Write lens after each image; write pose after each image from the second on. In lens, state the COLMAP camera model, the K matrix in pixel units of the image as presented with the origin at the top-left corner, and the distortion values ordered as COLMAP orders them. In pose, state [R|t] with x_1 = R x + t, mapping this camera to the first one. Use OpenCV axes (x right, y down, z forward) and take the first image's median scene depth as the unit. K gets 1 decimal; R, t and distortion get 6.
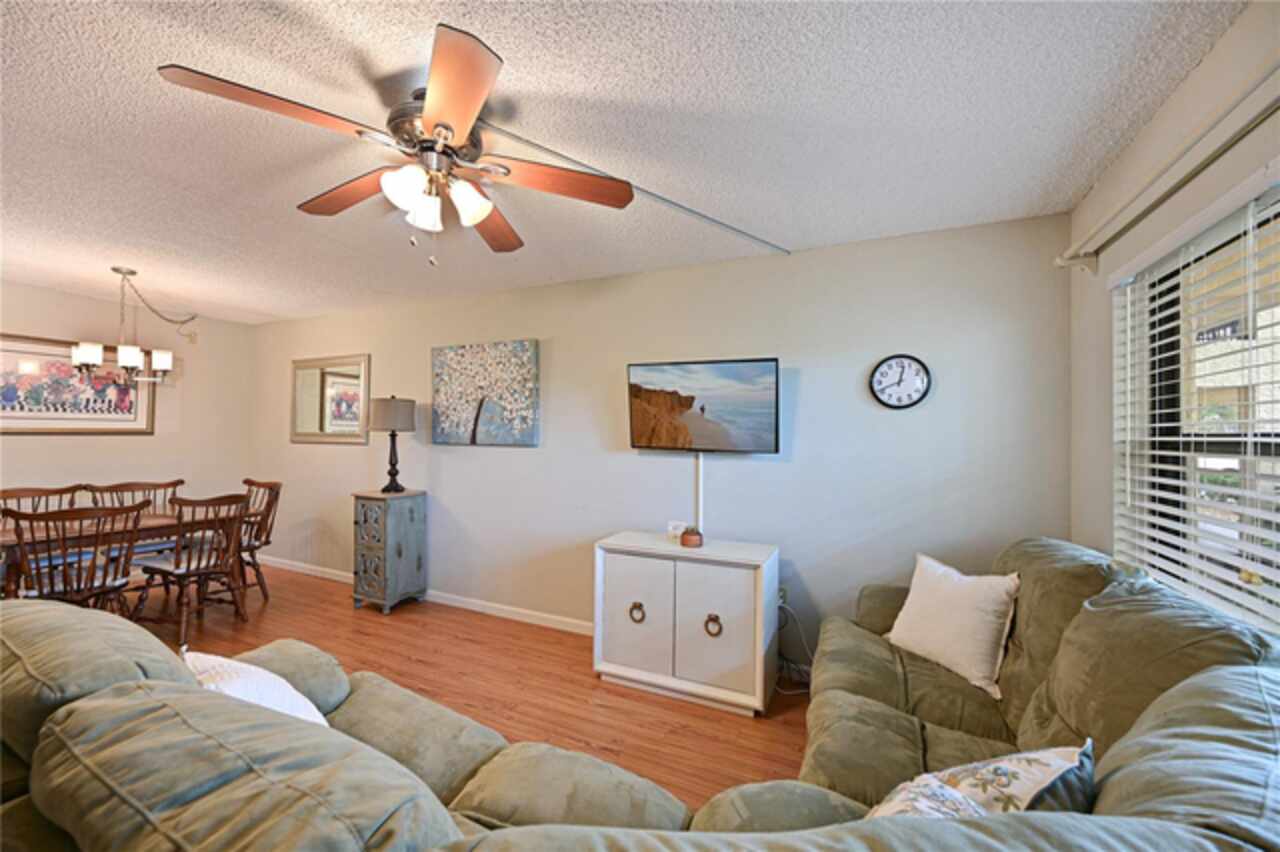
lens RADIAL K [[500.9, 0, 642.9], [0, 500.9, 425.6], [0, 0, 1]] dist [-0.002585, 0.000276]
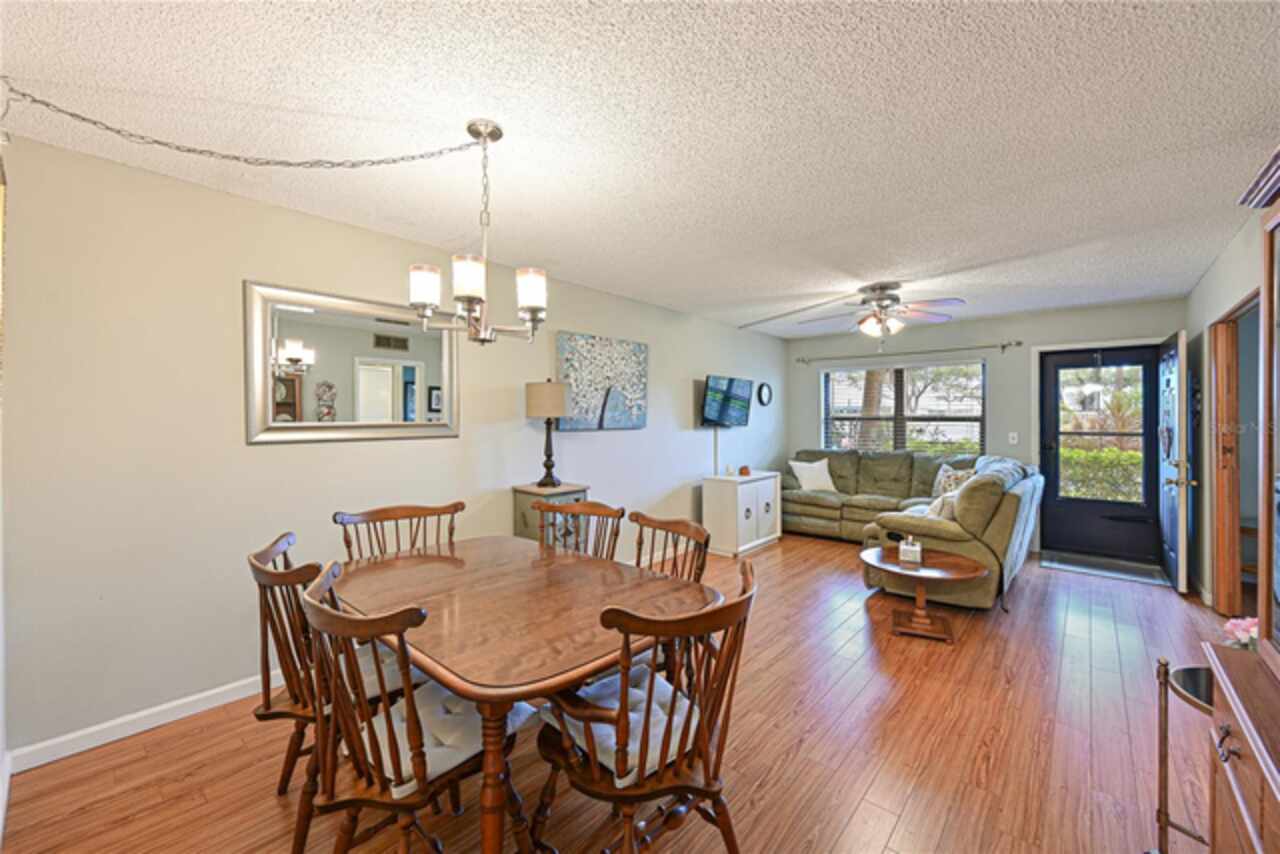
lens RADIAL K [[494.2, 0, 650.8], [0, 494.2, 412.1], [0, 0, 1]] dist [0.001657, -0.000249]
pose [[0.281944, -0.004405, 0.959421, -1.393087], [-0.010652, 0.999913, 0.007721, -0.009601], [-0.959372, -0.012397, 0.281873, 0.619512]]
